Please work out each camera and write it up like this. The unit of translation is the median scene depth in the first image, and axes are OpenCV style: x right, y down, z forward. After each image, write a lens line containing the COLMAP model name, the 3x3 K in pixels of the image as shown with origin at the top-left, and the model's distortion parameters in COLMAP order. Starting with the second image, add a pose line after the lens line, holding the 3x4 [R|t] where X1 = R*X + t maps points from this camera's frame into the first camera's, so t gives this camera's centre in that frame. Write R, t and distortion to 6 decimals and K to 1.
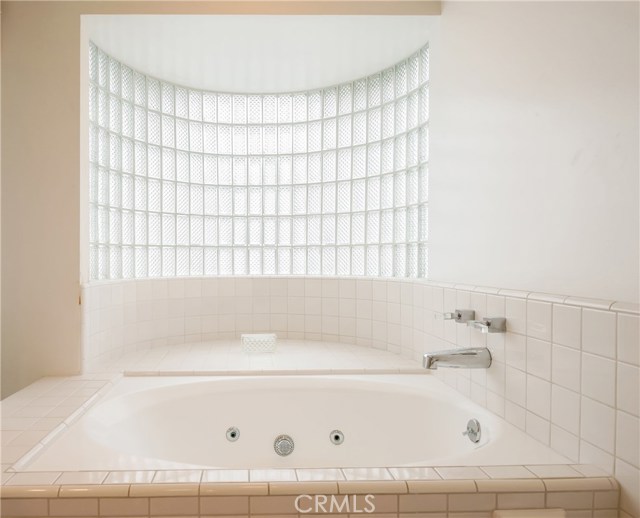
lens RADIAL K [[445.2, 0, 264.4], [0, 445.2, 269.3], [0, 0, 1]] dist [-0.003676, -0.009259]
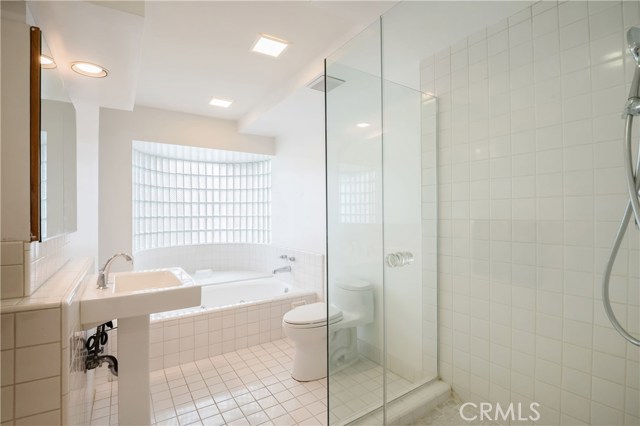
lens RADIAL K [[296.2, 0, 321.9], [0, 296.2, 213.5], [0, 0, 1]] dist [-0.015657, -0.005717]
pose [[0.849235, -0.001132, 0.528014, -0.372085], [0.017481, 0.999510, -0.025973, -0.123580], [-0.527726, 0.031287, 0.848838, -0.814380]]
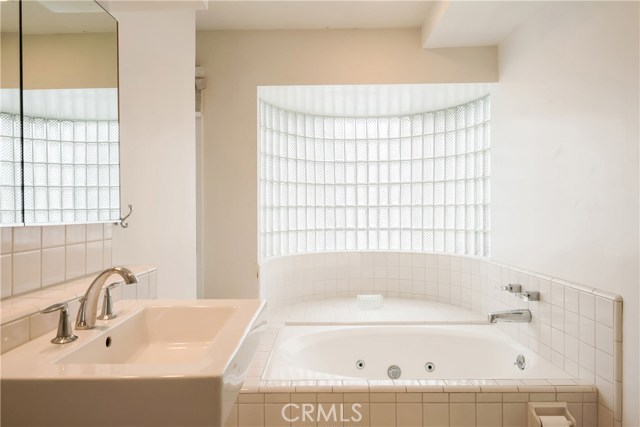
lens RADIAL K [[415.7, 0, 323.1], [0, 415.7, 214.5], [0, 0, 1]] dist [0.009670, -0.003076]
pose [[0.999502, -0.004885, -0.031184, -0.142490], [0.004496, 0.999911, -0.012540, -0.113554], [0.031242, 0.012394, 0.999435, -0.395996]]
